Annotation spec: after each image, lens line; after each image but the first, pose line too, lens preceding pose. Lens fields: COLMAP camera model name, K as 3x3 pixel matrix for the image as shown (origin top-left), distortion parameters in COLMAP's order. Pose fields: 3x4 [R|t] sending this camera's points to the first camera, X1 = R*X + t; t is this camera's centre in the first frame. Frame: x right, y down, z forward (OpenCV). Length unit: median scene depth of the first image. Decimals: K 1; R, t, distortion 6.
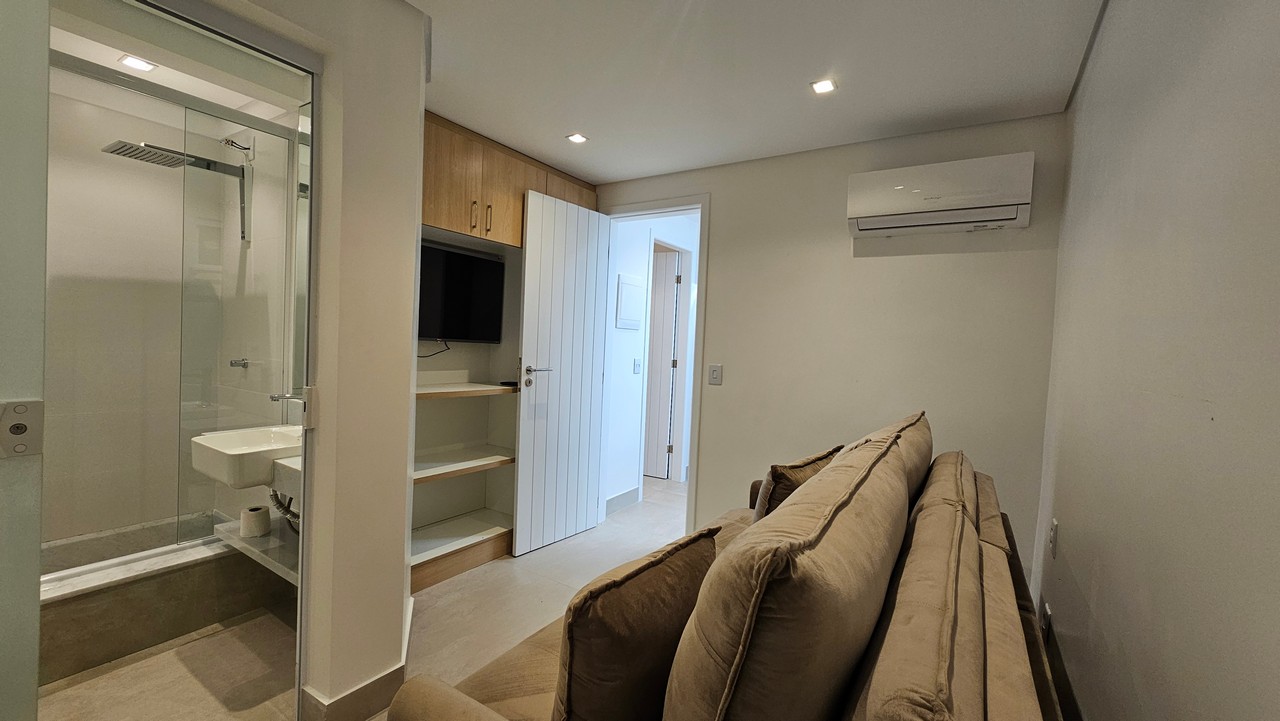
lens RADIAL K [[521.0, 0, 638.0], [0, 521.0, 357.9], [0, 0, 1]] dist [-0.006043, 0.003589]
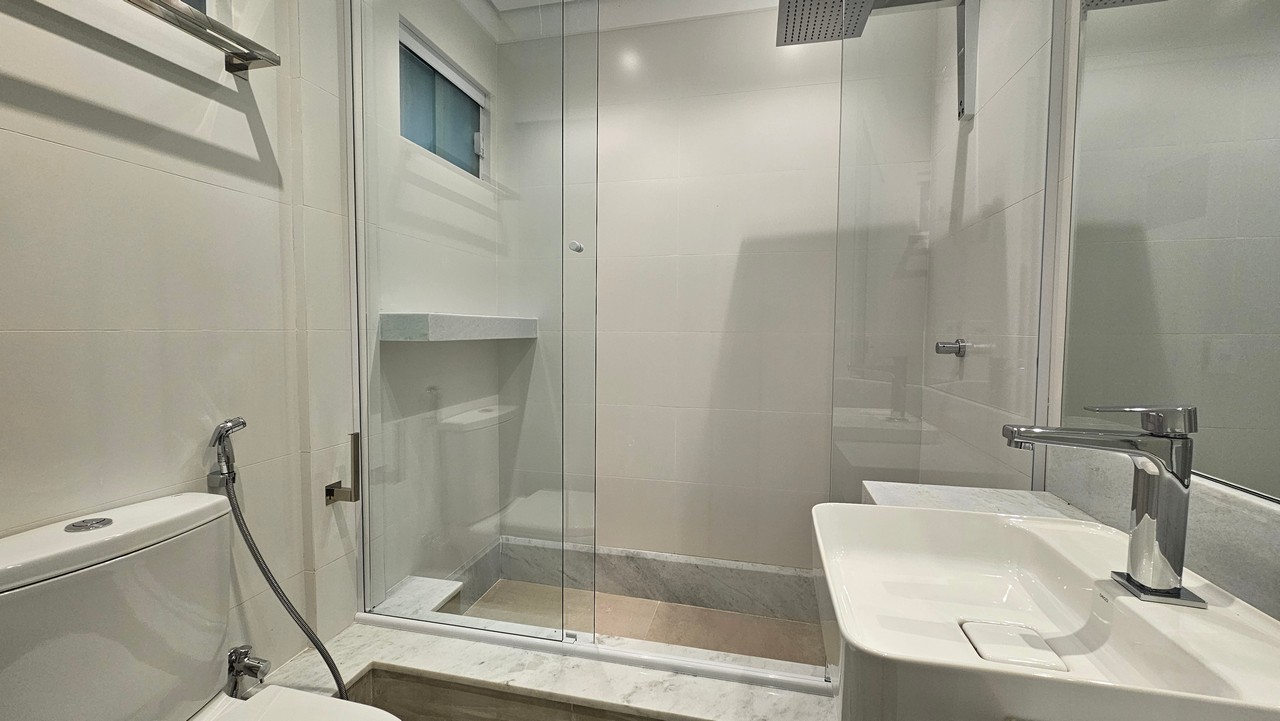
lens RADIAL K [[521.0, 0, 639.5], [0, 521.0, 357.8], [0, 0, 1]] dist [-0.006043, 0.003589]
pose [[0.333261, 0.005464, -0.942819, -0.362959], [-0.022180, 0.999752, -0.002046, 0.029396], [0.942574, 0.021593, 0.333300, 0.513350]]
